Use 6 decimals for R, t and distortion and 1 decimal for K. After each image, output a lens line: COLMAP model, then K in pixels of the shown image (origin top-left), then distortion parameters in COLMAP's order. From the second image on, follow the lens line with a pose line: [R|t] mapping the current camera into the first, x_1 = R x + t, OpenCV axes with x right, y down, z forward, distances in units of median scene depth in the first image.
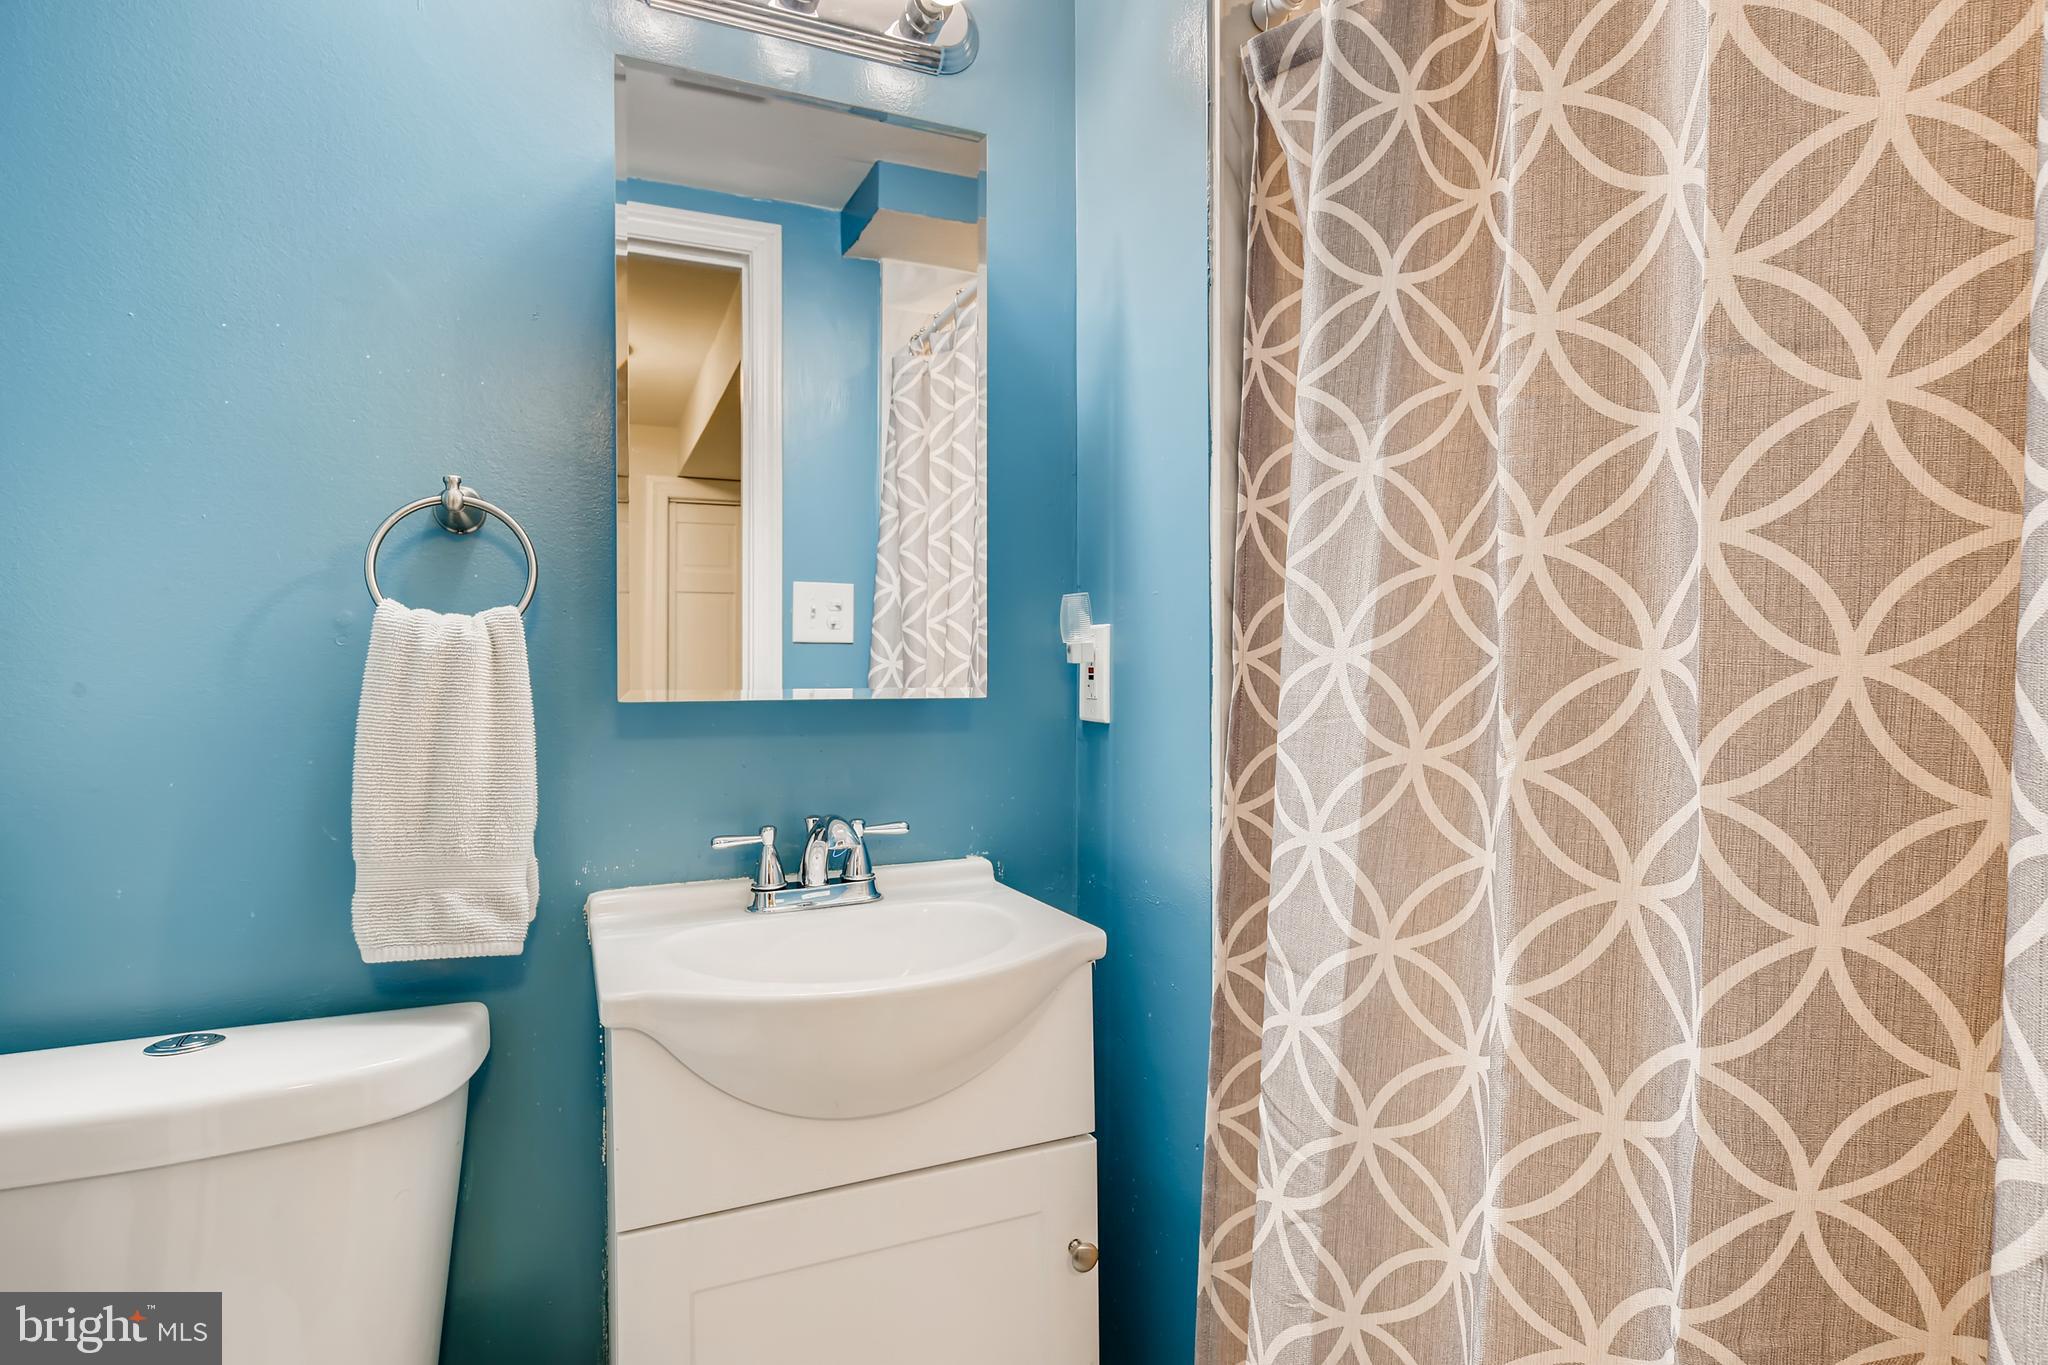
lens RADIAL K [[1039.1, 0, 1024.0], [0, 1039.1, 682.5], [0, 0, 1]] dist [-0.000325, 0.000286]
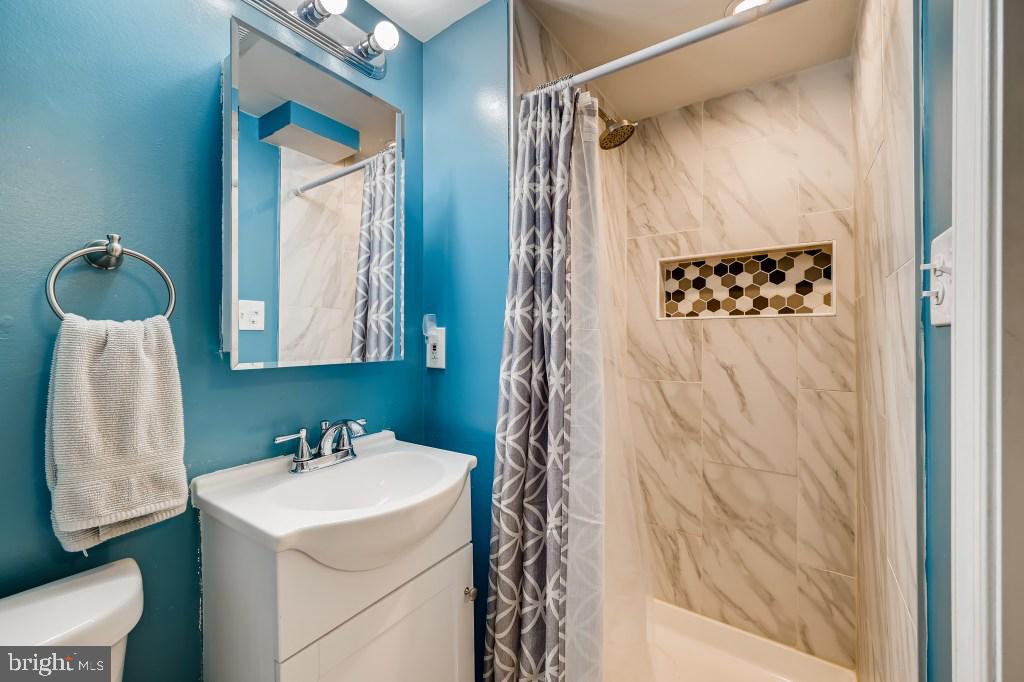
lens RADIAL K [[406.5, 0, 514.0], [0, 406.5, 338.9], [0, 0, 1]] dist [0.004883, 0.000120]
pose [[0.862543, -0.001064, 0.505983, -0.289508], [0.005602, 0.999957, -0.007448, -0.024651], [-0.505953, 0.009259, 0.862511, 0.119300]]
